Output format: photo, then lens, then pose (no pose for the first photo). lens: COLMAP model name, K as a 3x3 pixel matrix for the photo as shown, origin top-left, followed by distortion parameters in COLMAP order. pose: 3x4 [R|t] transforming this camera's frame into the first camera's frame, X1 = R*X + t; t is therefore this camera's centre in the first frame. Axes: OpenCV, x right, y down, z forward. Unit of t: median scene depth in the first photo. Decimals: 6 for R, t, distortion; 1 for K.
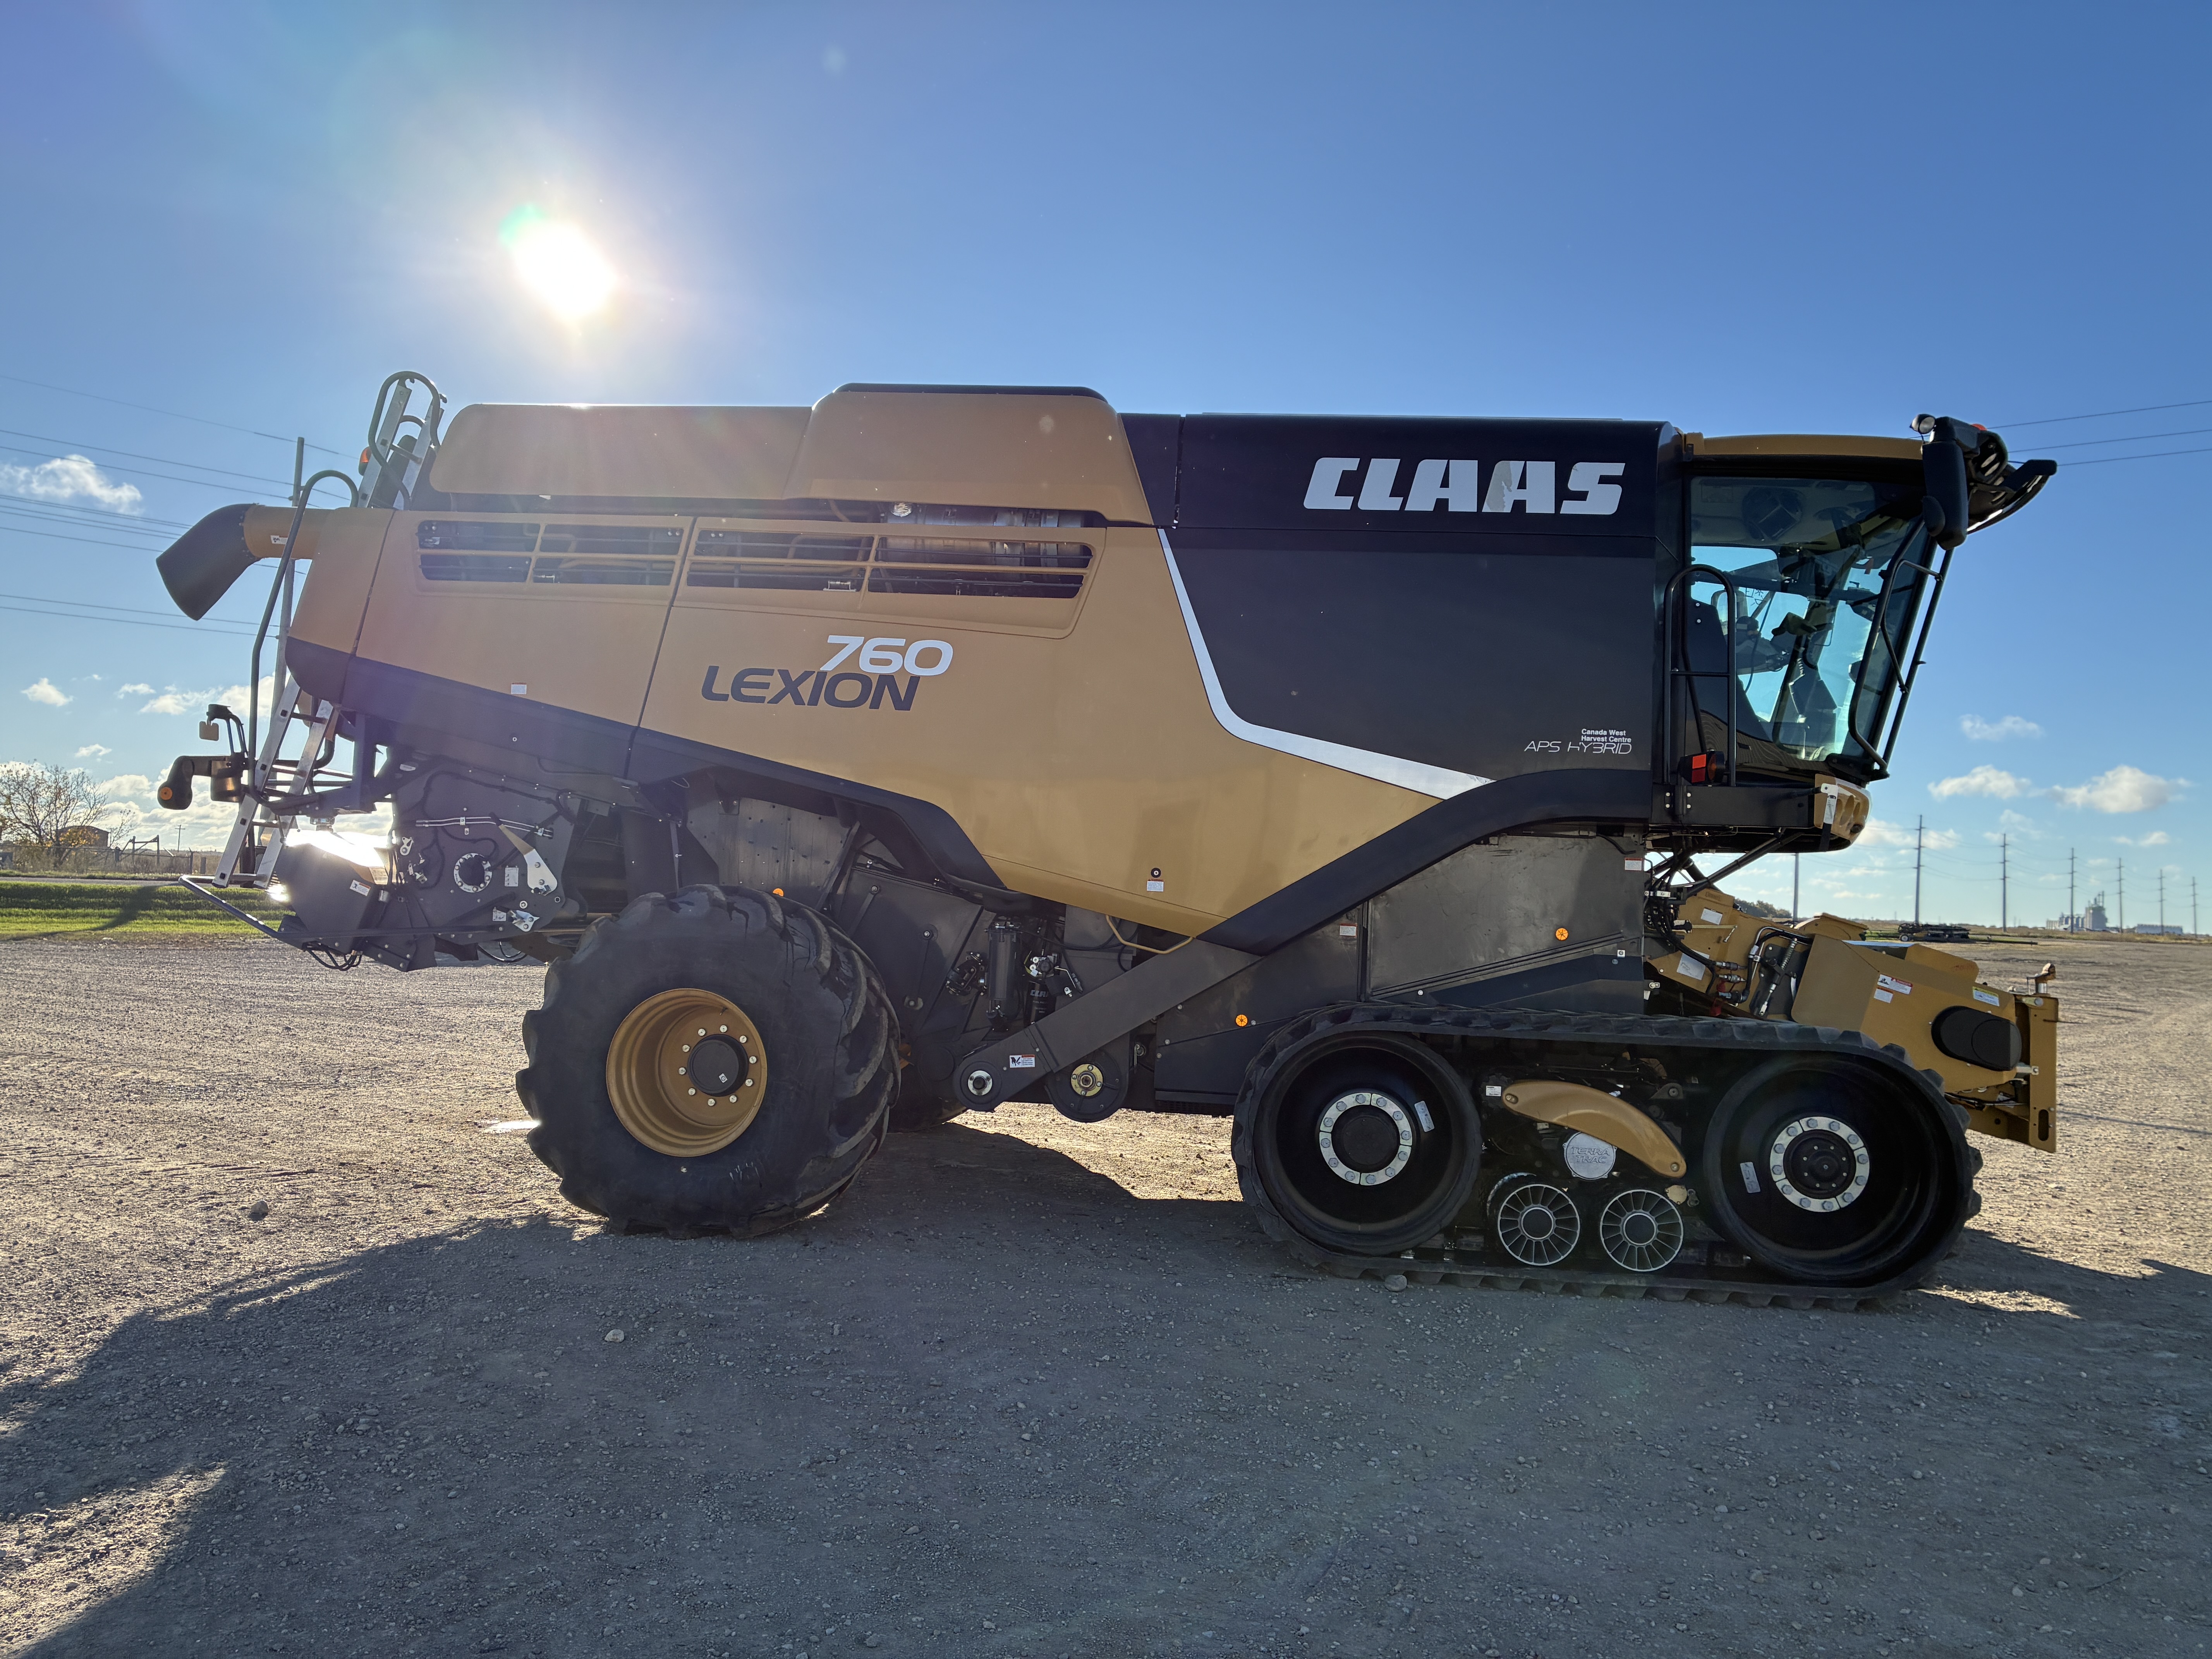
lens RADIAL K [[1673.7, 0, 1141.3], [0, 1673.7, 827.4], [0, 0, 1]] dist [0.055403, -0.002322]
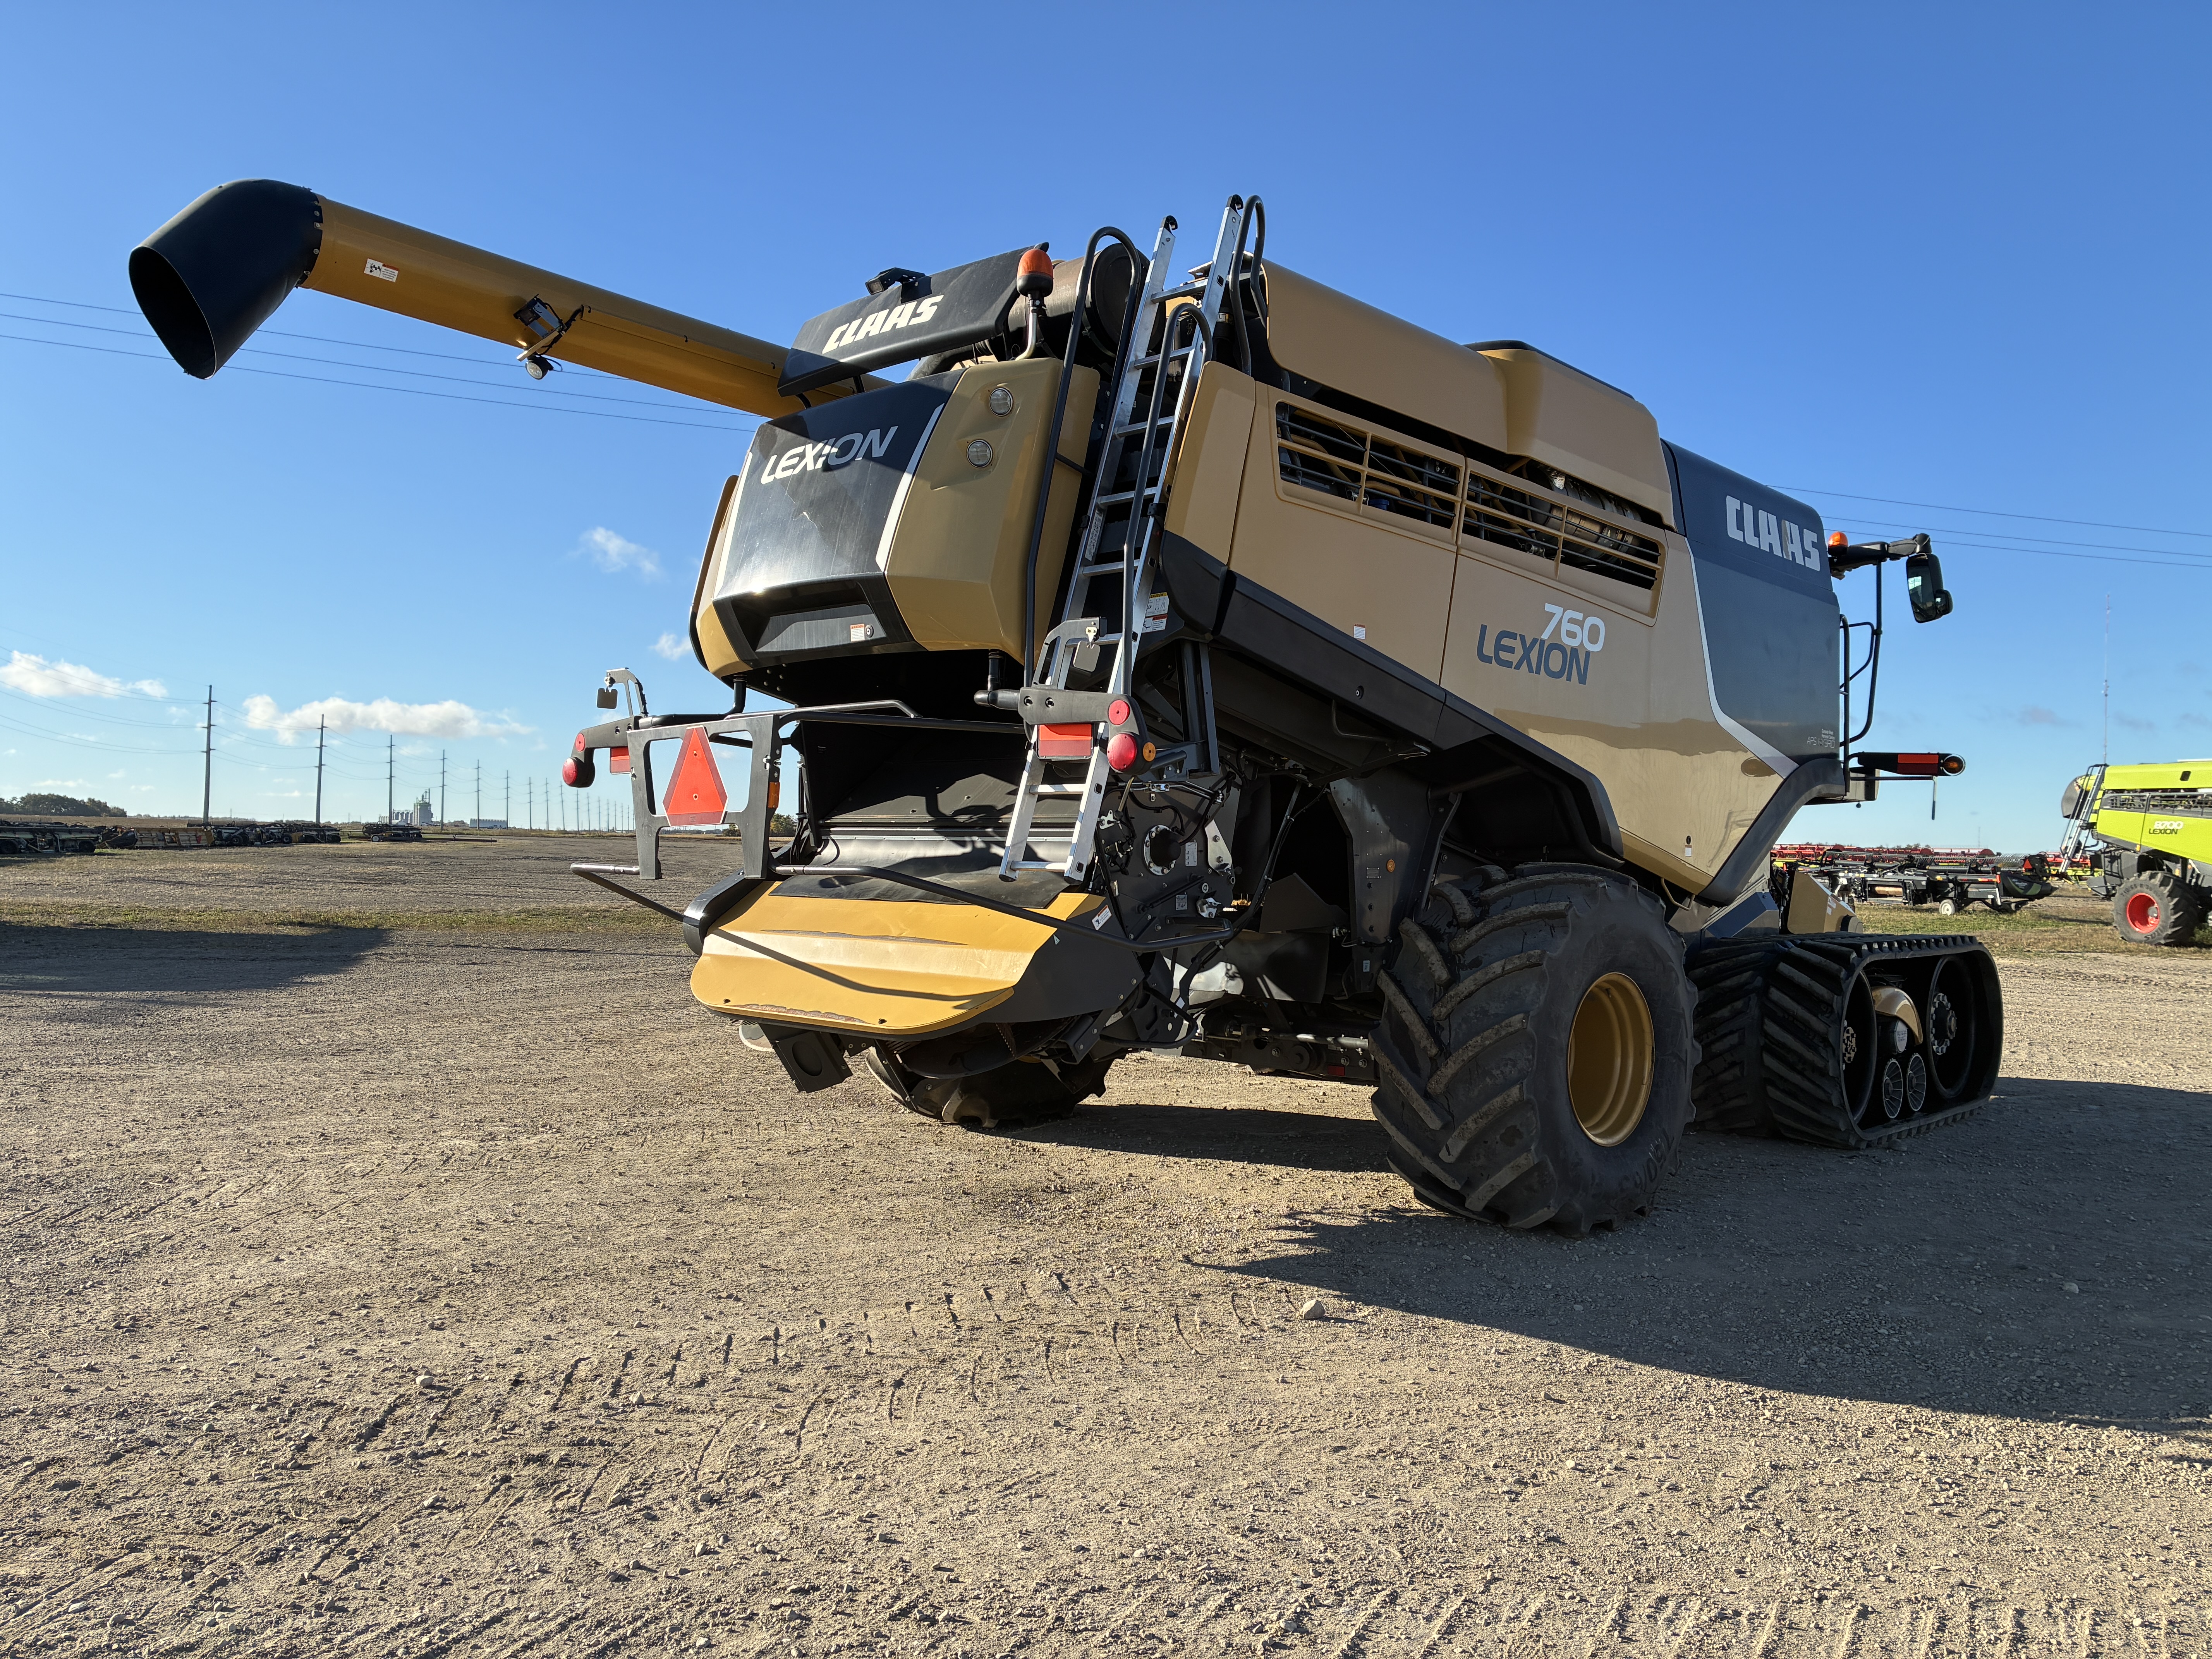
lens RADIAL K [[1673.7, 0, 1141.3], [0, 1673.7, 827.4], [0, 0, 1]] dist [0.055403, -0.002322]
pose [[0.611992, -0.013345, 0.790752, -1.091985], [-0.034647, 0.998445, 0.043665, -0.018186], [-0.790105, -0.054119, 0.610578, 0.573248]]
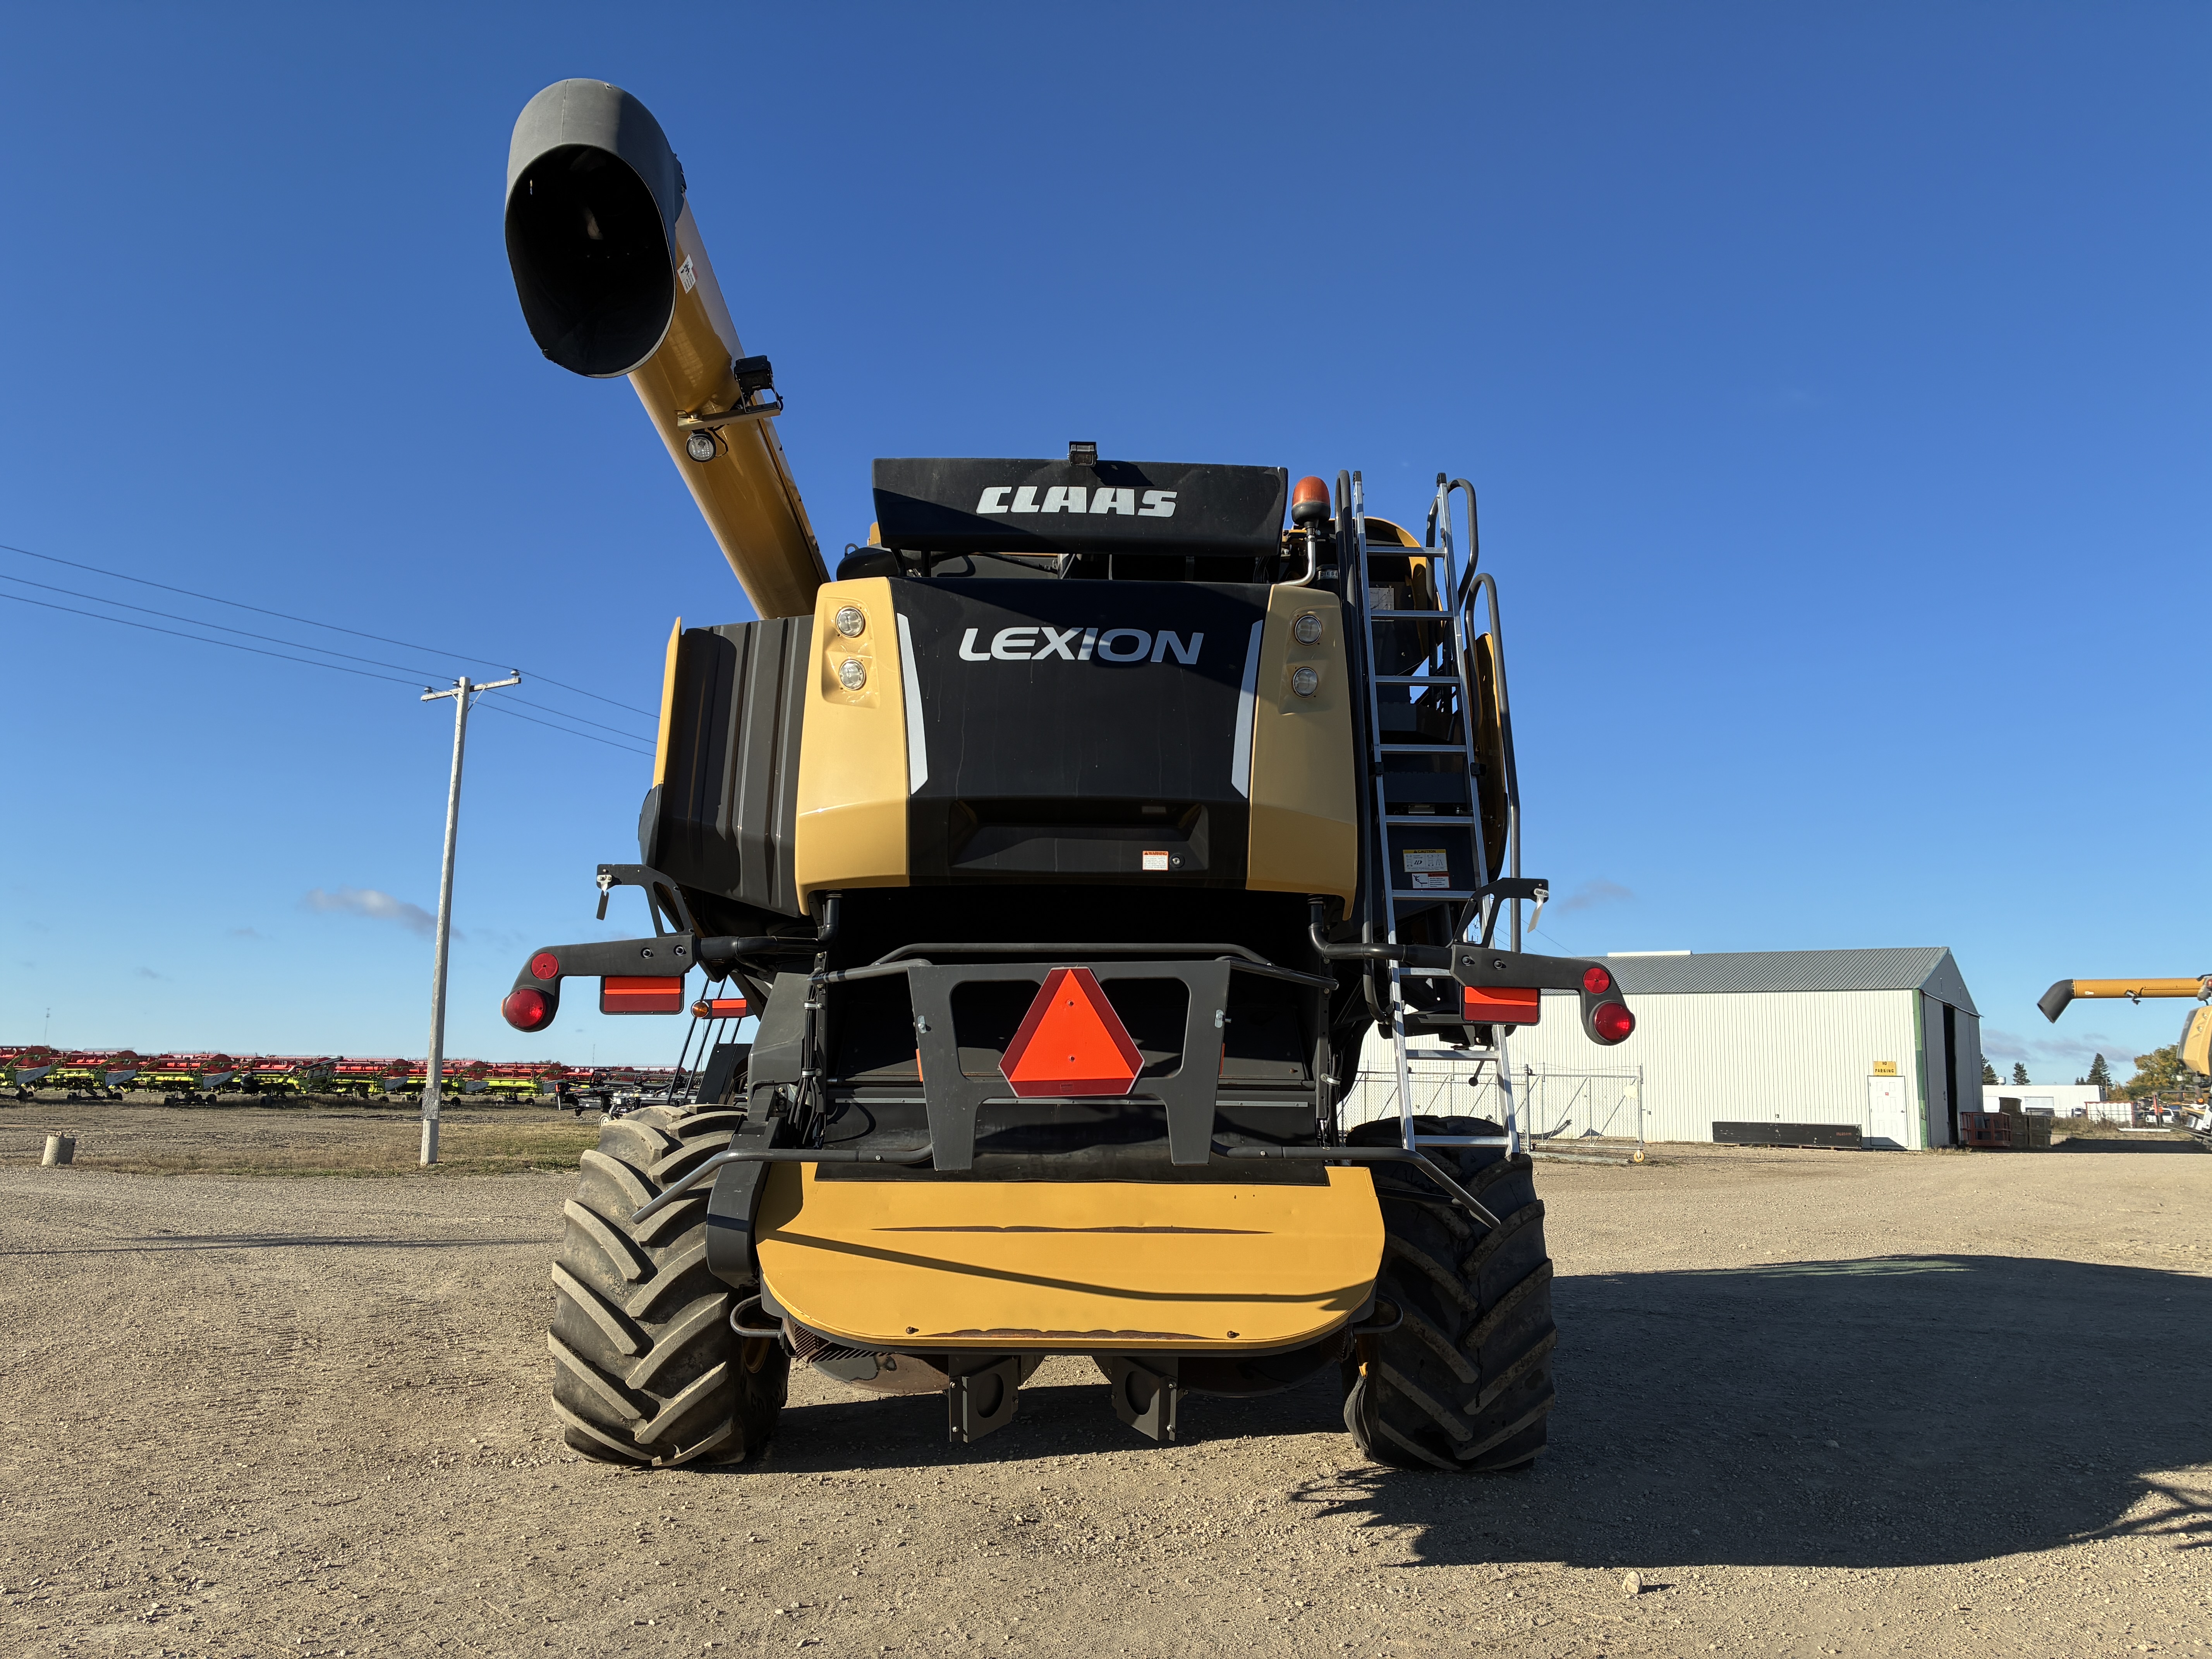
lens RADIAL K [[1624.9, 0, 1061.3], [0, 1624.9, 865.4], [0, 0, 1]] dist [0.159082, -0.349537]
pose [[-0.091894, 0.097736, 0.990961, -1.192466], [-0.067128, 0.992300, -0.104093, 0.002354], [-0.993504, -0.076086, -0.084626, 1.269030]]
